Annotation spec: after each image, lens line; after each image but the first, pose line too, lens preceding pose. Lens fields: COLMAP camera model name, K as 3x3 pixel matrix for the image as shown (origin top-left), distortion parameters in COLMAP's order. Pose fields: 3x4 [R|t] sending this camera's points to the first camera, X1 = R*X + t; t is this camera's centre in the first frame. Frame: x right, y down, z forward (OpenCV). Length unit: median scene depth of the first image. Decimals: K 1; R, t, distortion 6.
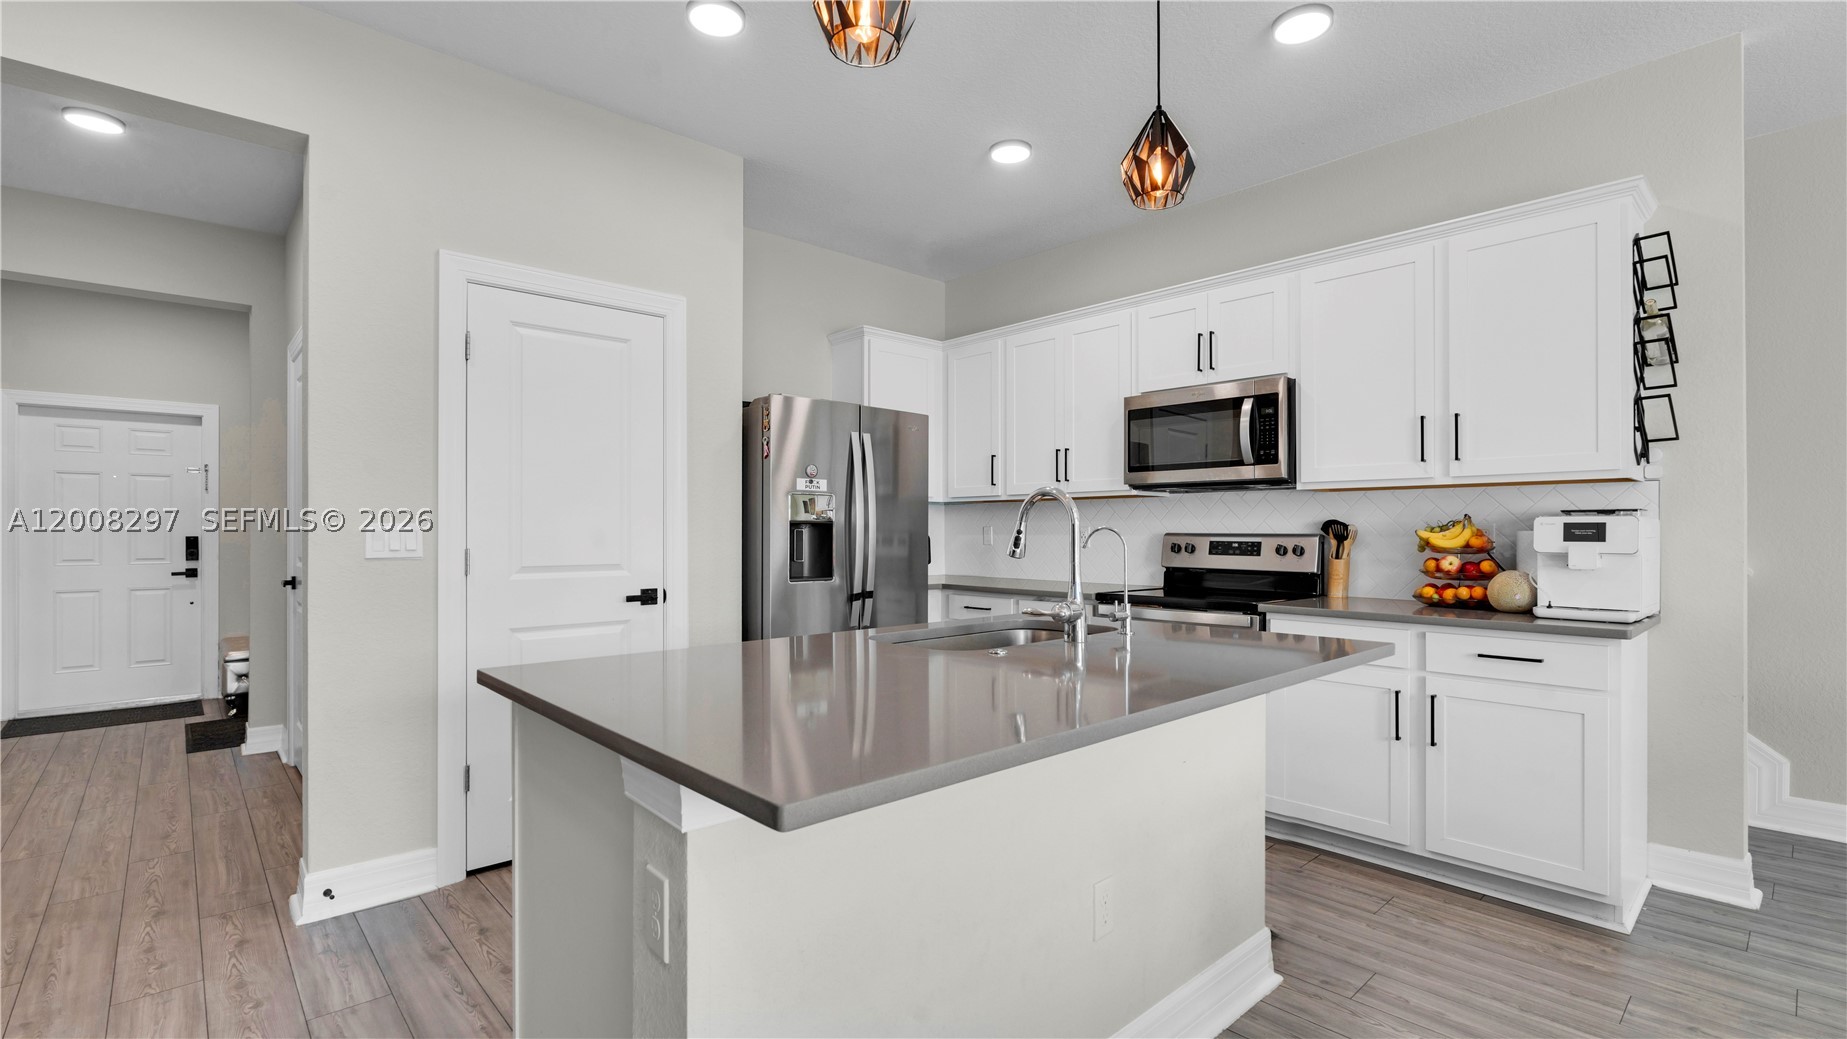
lens RADIAL K [[829.8, 0, 929.3], [0, 829.8, 523.3], [0, 0, 1]] dist [-0.004069, -0.000195]
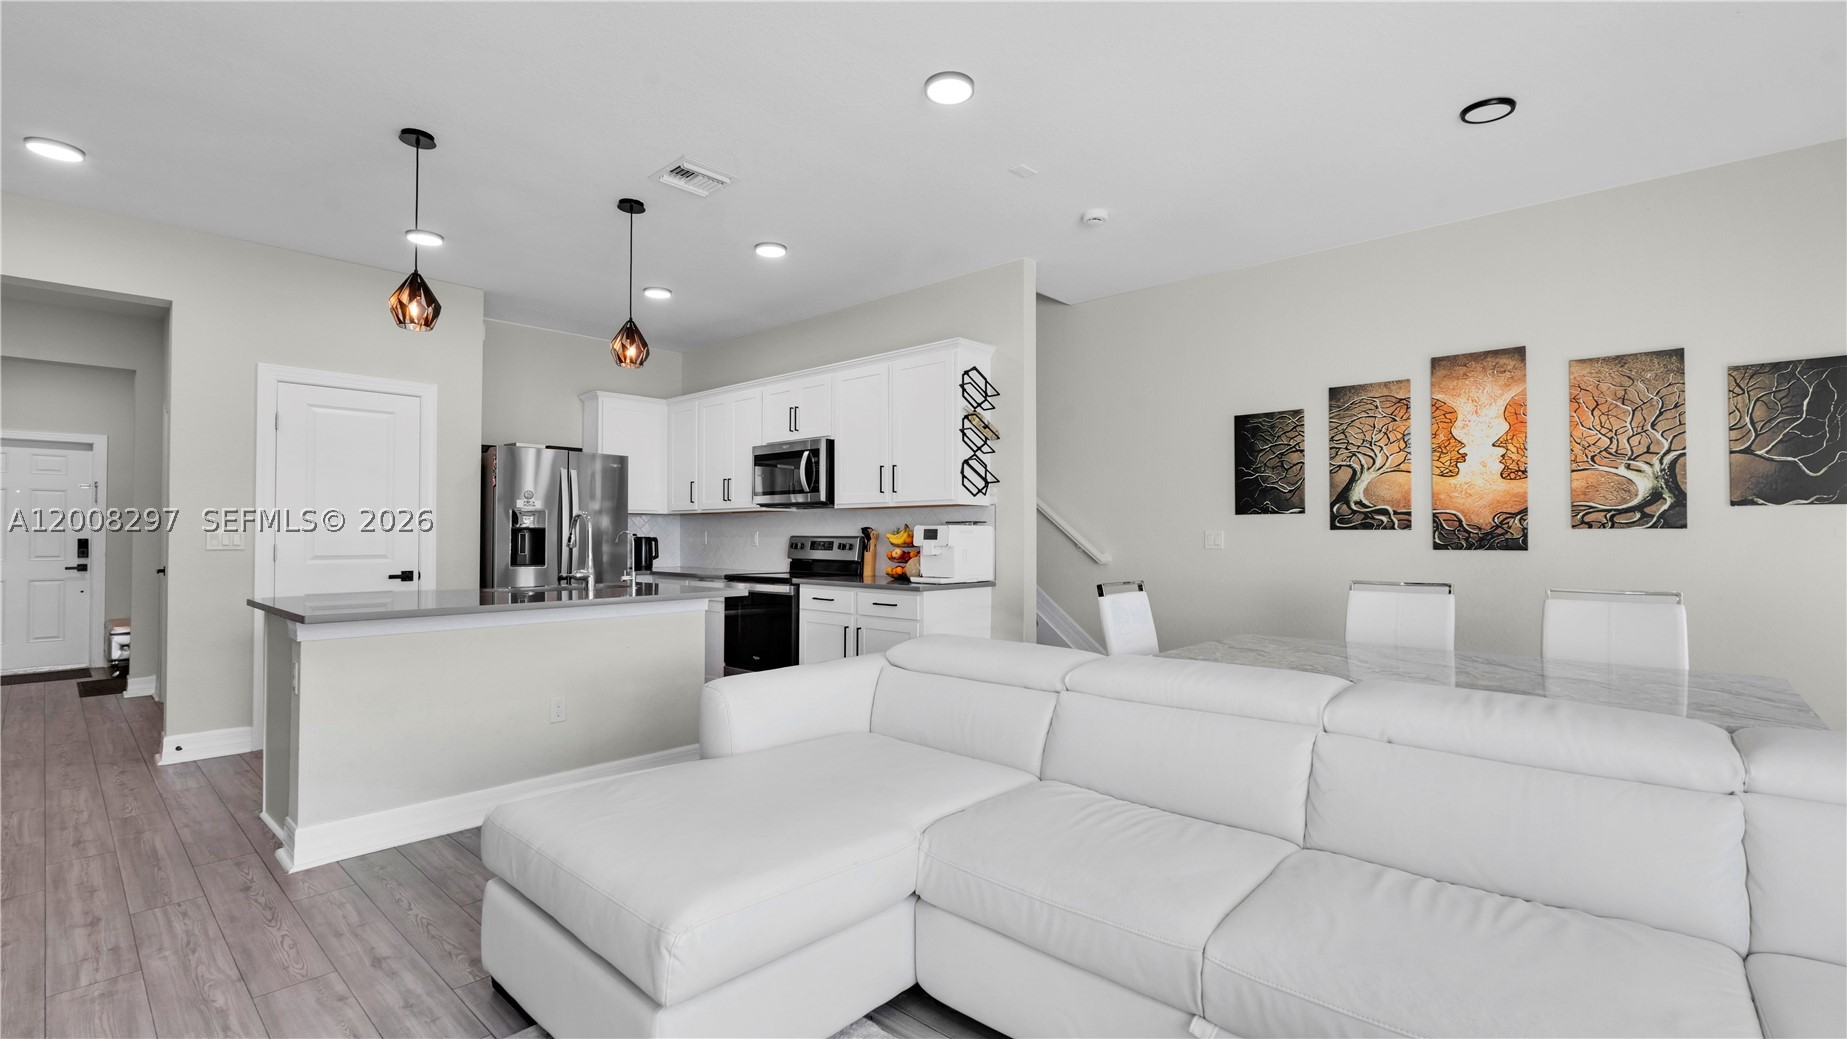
lens RADIAL K [[809.6, 0, 923.5], [0, 809.6, 519.5], [0, 0, 1]] dist [-0.002074, -0.000344]
pose [[0.996286, 0.002145, 0.086082, 0.471717], [-0.001163, 0.999934, -0.011455, -0.001491], [-0.086101, 0.011312, 0.996222, -0.569536]]
